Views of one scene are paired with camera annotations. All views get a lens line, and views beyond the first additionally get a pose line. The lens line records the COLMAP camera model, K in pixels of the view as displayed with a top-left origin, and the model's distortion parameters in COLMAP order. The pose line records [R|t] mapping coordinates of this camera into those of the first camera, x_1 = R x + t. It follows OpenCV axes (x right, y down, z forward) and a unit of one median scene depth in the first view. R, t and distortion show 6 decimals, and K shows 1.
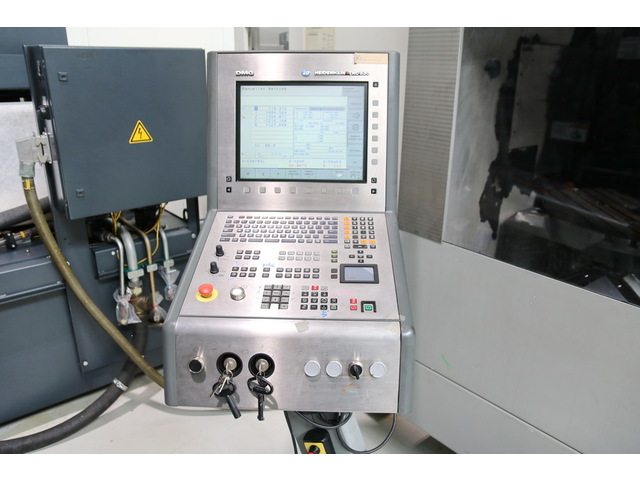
lens RADIAL K [[514.5, 0, 321.6], [0, 514.5, 245.8], [0, 0, 1]] dist [-0.098635, 0.076623]
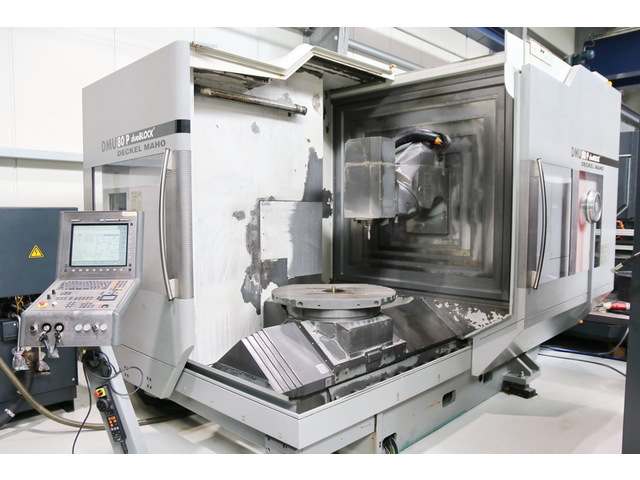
lens RADIAL K [[514.5, 0, 326.0], [0, 514.5, 241.2], [0, 0, 1]] dist [-0.098635, 0.076623]
pose [[0.992515, -0.015794, 0.121101, 0.514092], [0.048825, 0.960225, -0.274926, 0.321768], [-0.111942, 0.278780, 0.953808, -0.949505]]
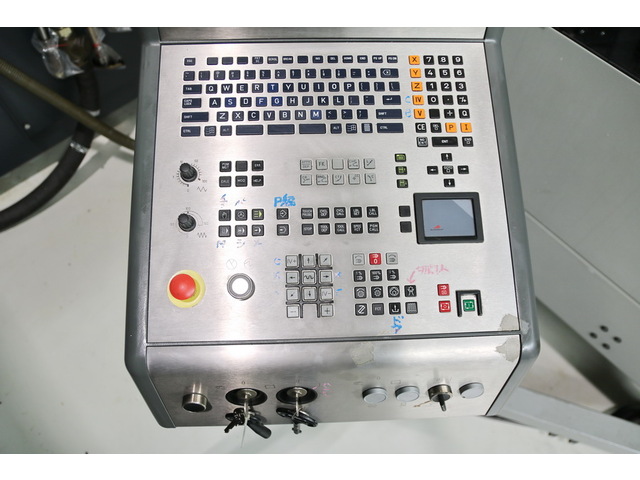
lens RADIAL K [[459.0, 0, 324.7], [0, 459.0, 239.3], [0, 0, 1]] dist [-0.064962, -0.002168]
pose [[0.996032, -0.054140, 0.070634, -0.064590], [-0.007798, 0.737533, 0.675266, -0.172857], [-0.088654, -0.673137, 0.734184, 0.407085]]
